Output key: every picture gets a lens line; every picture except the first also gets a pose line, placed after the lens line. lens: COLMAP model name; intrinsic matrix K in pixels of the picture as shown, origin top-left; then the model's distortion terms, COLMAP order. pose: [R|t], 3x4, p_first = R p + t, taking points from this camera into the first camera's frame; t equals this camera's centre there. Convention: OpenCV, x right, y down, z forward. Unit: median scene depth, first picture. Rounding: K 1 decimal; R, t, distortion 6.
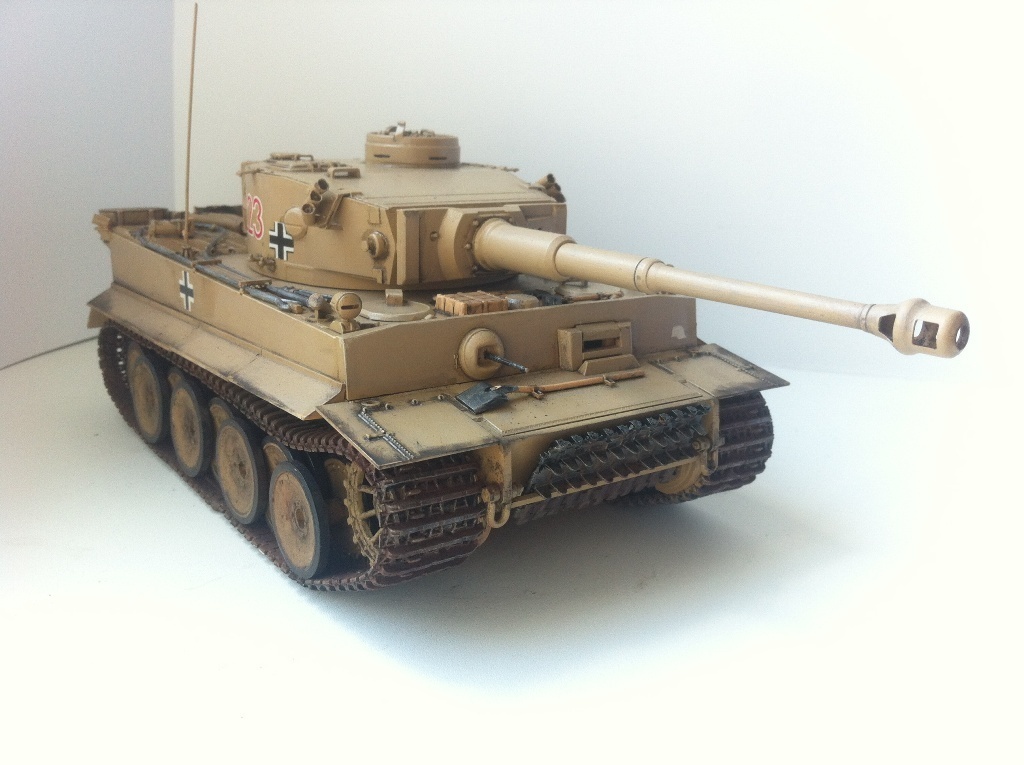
lens RADIAL K [[1013.2, 0, 514.4], [0, 1013.2, 382.0], [0, 0, 1]] dist [0.097832, -0.510401]
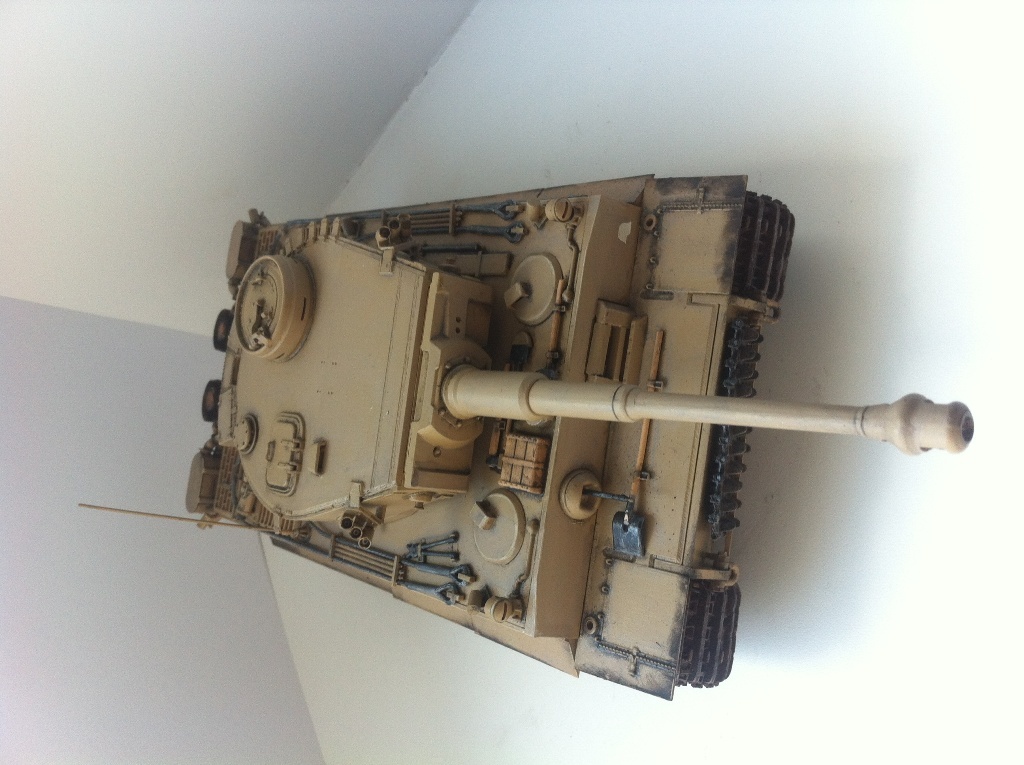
lens RADIAL K [[1013.2, 0, 514.4], [0, 1013.2, 382.0], [0, 0, 1]] dist [0.097832, -0.510401]
pose [[0.485861, -0.750582, -0.447845, 0.463288], [0.846792, 0.277298, 0.453926, -0.560279], [-0.216522, -0.599777, 0.770316, 0.262926]]
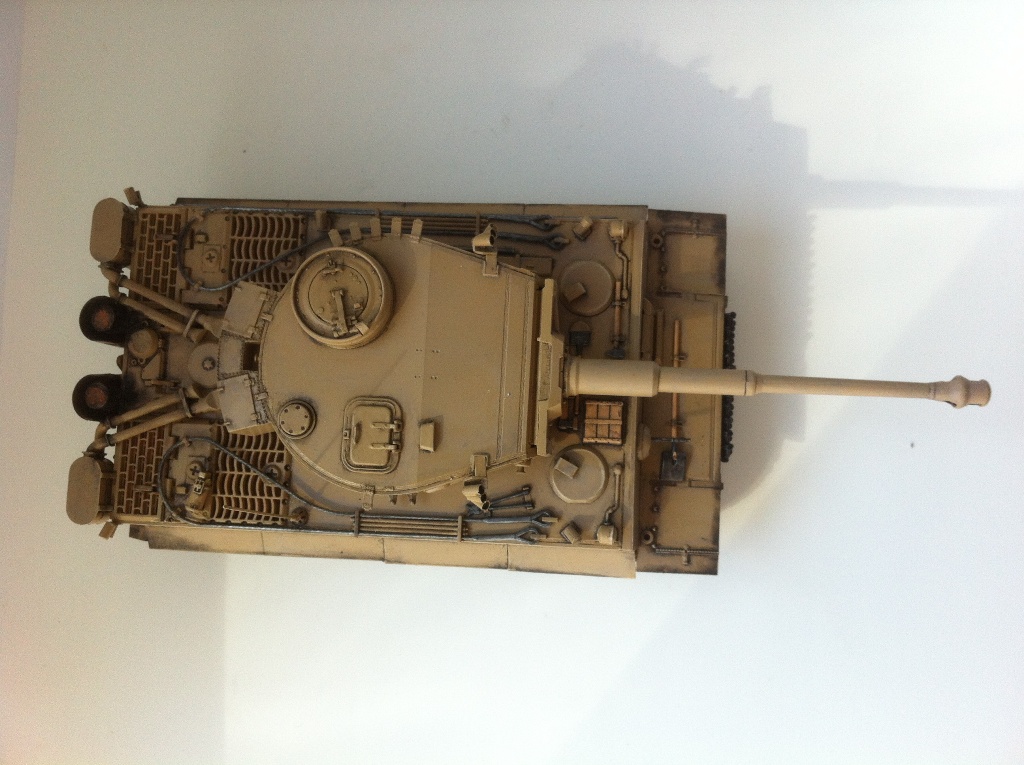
lens RADIAL K [[1013.2, 0, 514.4], [0, 1013.2, 382.0], [0, 0, 1]] dist [0.097832, -0.510401]
pose [[0.634458, -0.772931, -0.006454, -0.067132], [0.298988, 0.237707, 0.924176, -1.328587], [-0.712790, -0.588280, 0.381912, 0.600325]]
